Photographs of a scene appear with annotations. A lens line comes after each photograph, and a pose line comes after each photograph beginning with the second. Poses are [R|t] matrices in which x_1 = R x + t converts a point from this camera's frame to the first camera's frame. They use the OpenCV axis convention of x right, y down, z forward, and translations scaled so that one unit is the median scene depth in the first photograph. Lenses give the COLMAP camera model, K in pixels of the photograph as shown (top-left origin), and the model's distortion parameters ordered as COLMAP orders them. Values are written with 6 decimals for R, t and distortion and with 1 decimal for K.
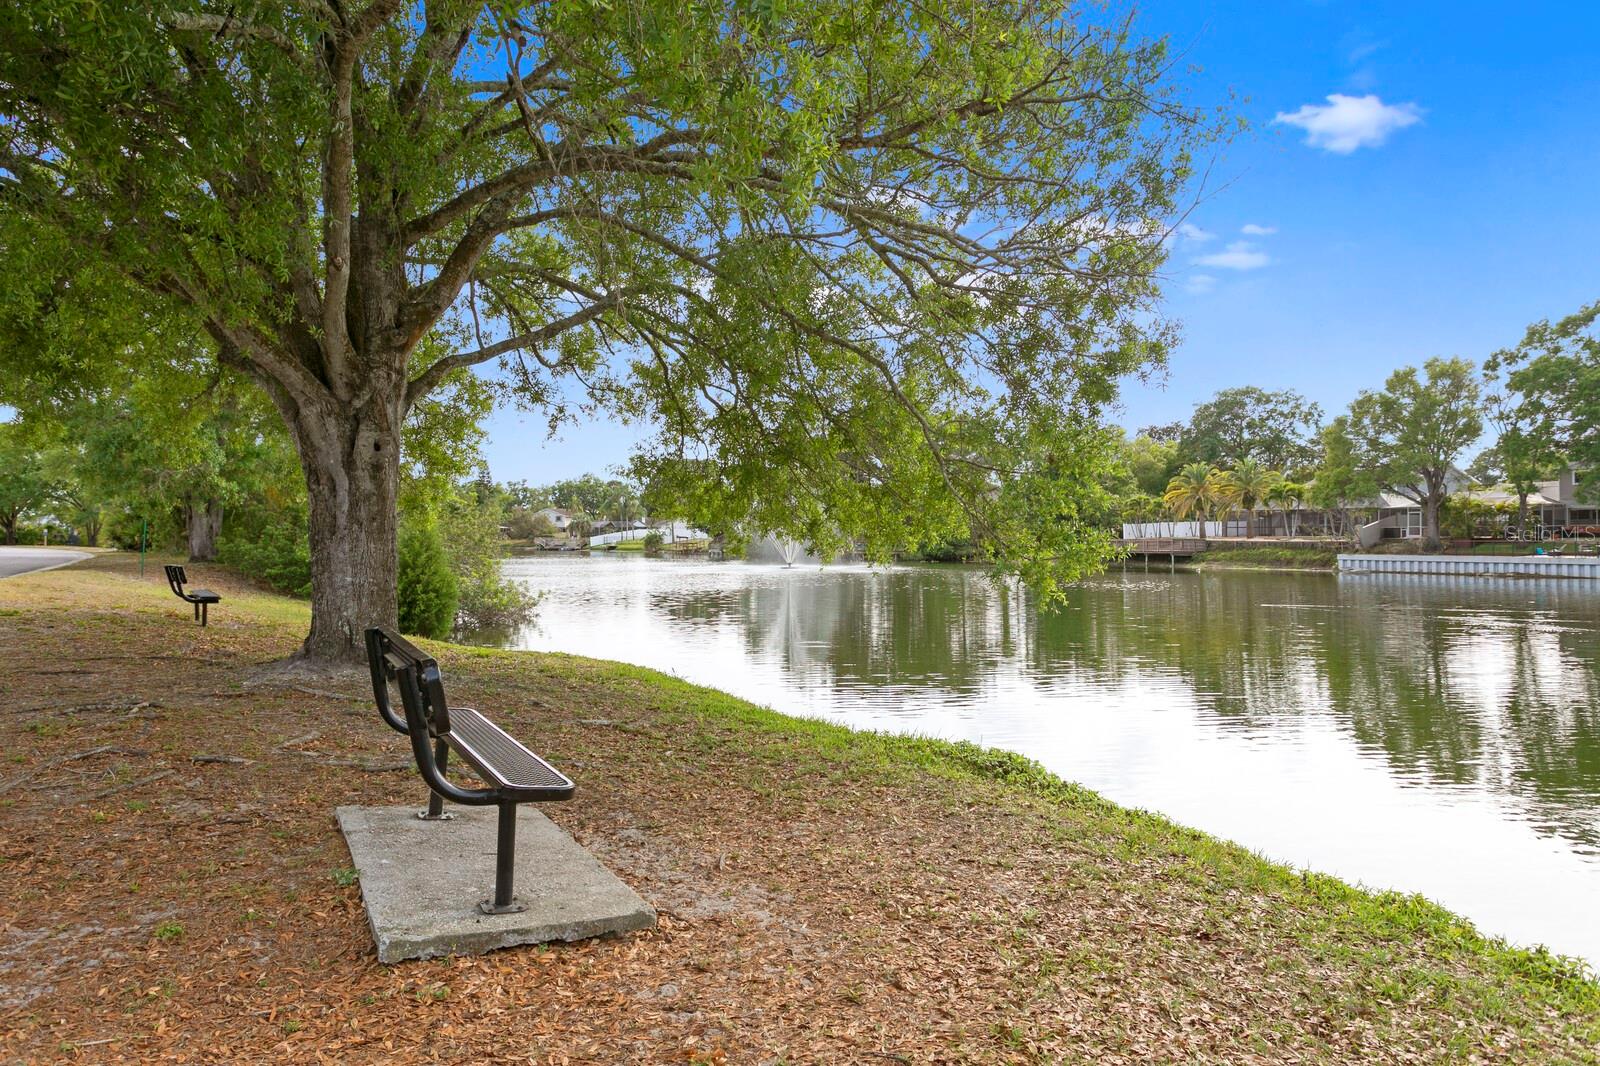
lens RADIAL K [[1044.7, 0, 803.2], [0, 1044.7, 533.2], [0, 0, 1]] dist [-0.003005, 0.000089]
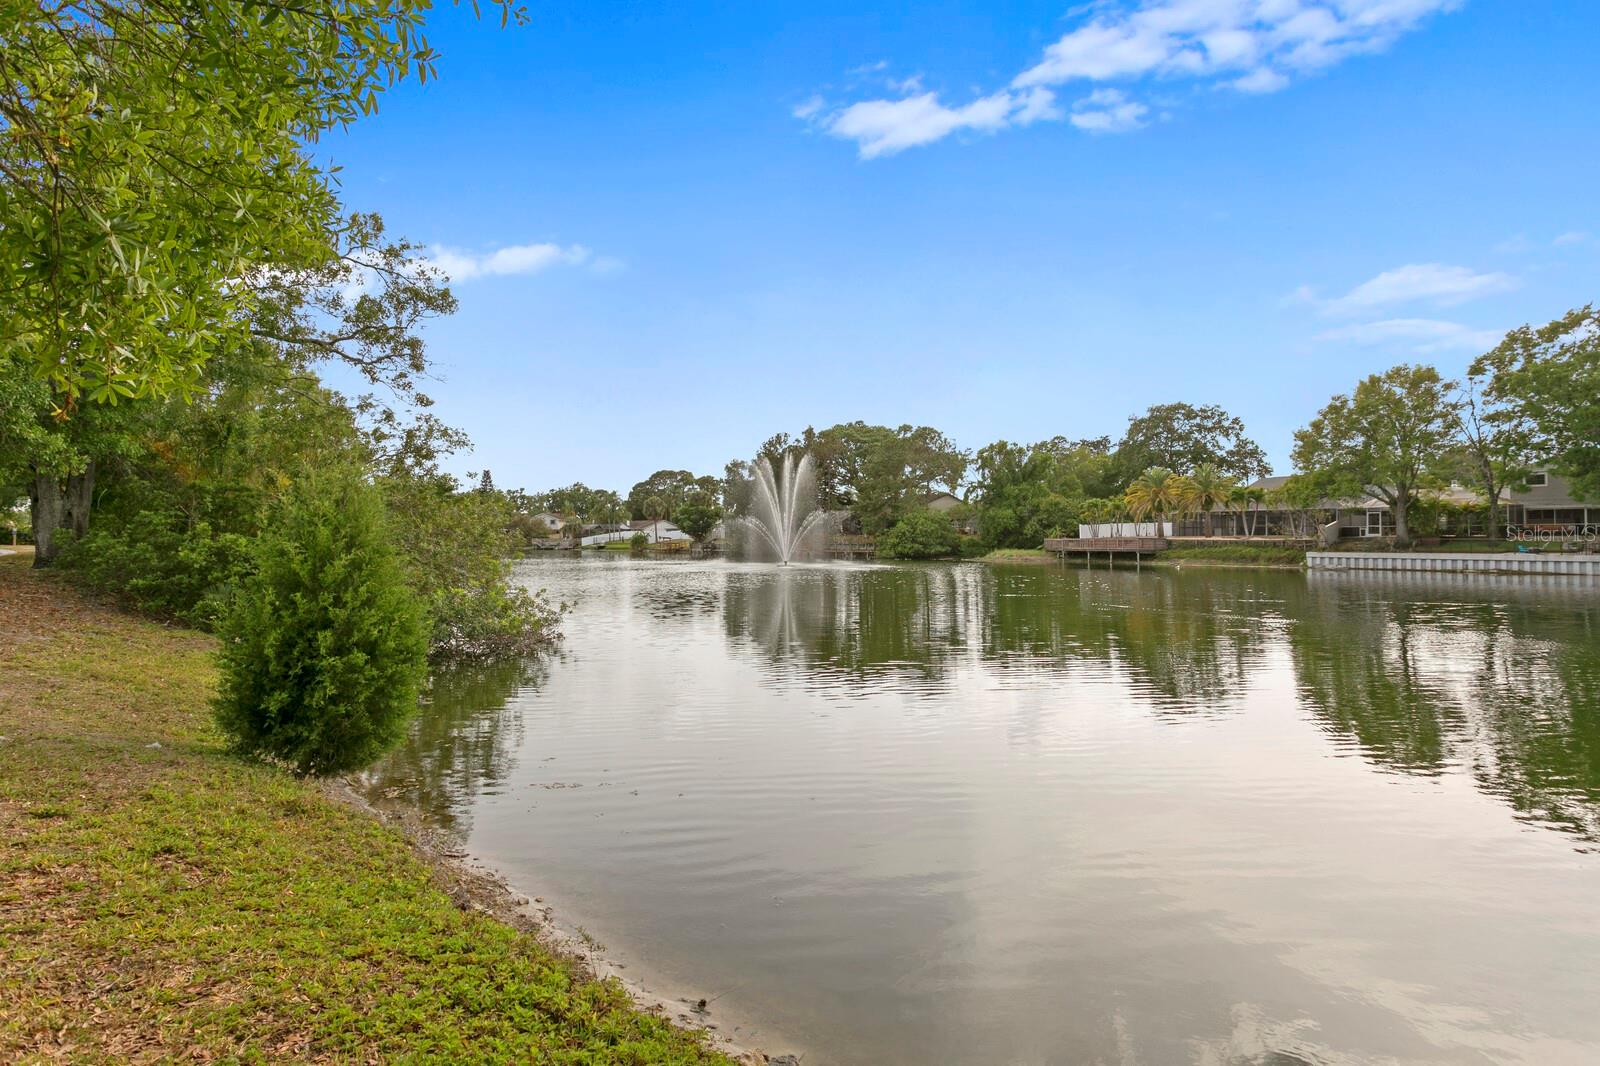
lens RADIAL K [[830.6, 0, 795.6], [0, 830.6, 539.6], [0, 0, 1]] dist [-0.002968, 0.002465]
pose [[0.998191, -0.000819, 0.060119, -0.051390], [0.000550, 0.999990, 0.004491, 0.003061], [-0.060122, -0.004450, 0.998181, 0.167408]]
